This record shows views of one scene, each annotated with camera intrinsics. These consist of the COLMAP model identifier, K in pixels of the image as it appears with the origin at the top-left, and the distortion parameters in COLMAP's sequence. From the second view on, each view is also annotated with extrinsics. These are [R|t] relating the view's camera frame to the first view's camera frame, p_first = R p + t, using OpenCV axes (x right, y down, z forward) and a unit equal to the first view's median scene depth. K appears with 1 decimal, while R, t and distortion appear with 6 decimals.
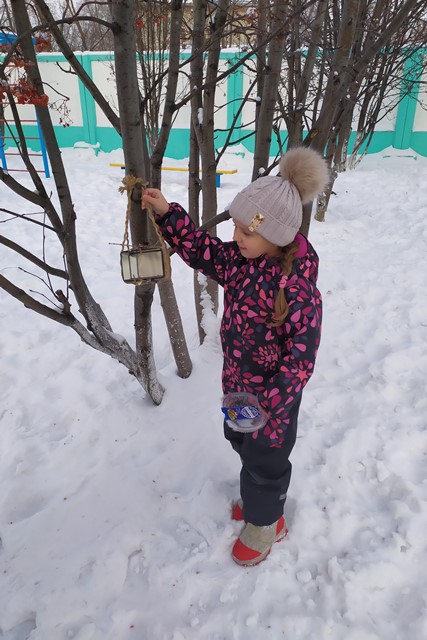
lens RADIAL K [[447.6, 0, 213.0], [0, 447.6, 317.9], [0, 0, 1]] dist [0.002643, -0.000296]
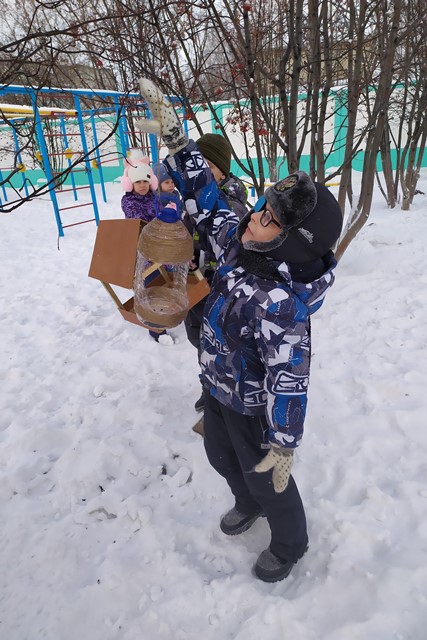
lens RADIAL K [[447.6, 0, 214.0], [0, 447.6, 321.0], [0, 0, 1]] dist [0.002643, -0.000296]
pose [[0.972268, 0.003444, -0.233845, -0.001929], [-0.016933, 0.998304, -0.055700, 0.381611], [0.233257, 0.058115, 0.970677, -0.781349]]
